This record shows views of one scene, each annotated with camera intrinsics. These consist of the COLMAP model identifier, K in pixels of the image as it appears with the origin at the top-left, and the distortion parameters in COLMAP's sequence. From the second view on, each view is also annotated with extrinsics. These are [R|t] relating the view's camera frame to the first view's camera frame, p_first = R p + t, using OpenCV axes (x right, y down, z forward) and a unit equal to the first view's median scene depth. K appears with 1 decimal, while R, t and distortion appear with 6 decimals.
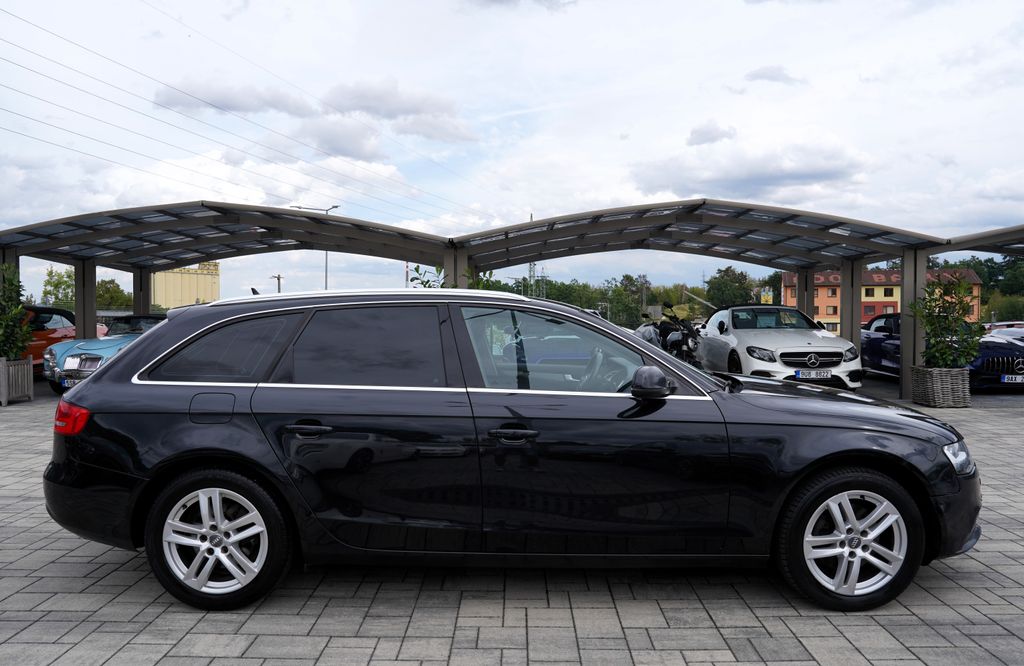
lens RADIAL K [[728.8, 0, 512.9], [0, 728.8, 314.4], [0, 0, 1]] dist [-0.110888, 0.086463]
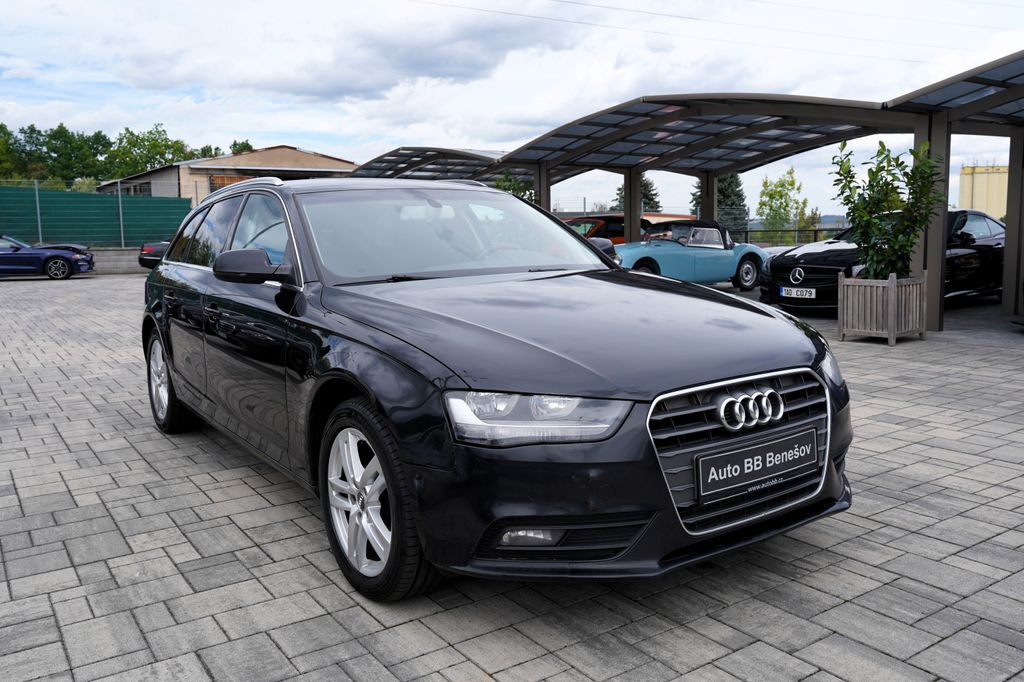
lens RADIAL K [[839.9, 0, 512.0], [0, 839.9, 341.0], [0, 0, 1]] dist [-0.036100, 0.003411]
pose [[0.569415, 0.092902, -0.816784, 1.247415], [0.018602, 0.991883, 0.125787, 0.060243], [0.821840, -0.086819, 0.563065, 0.671363]]
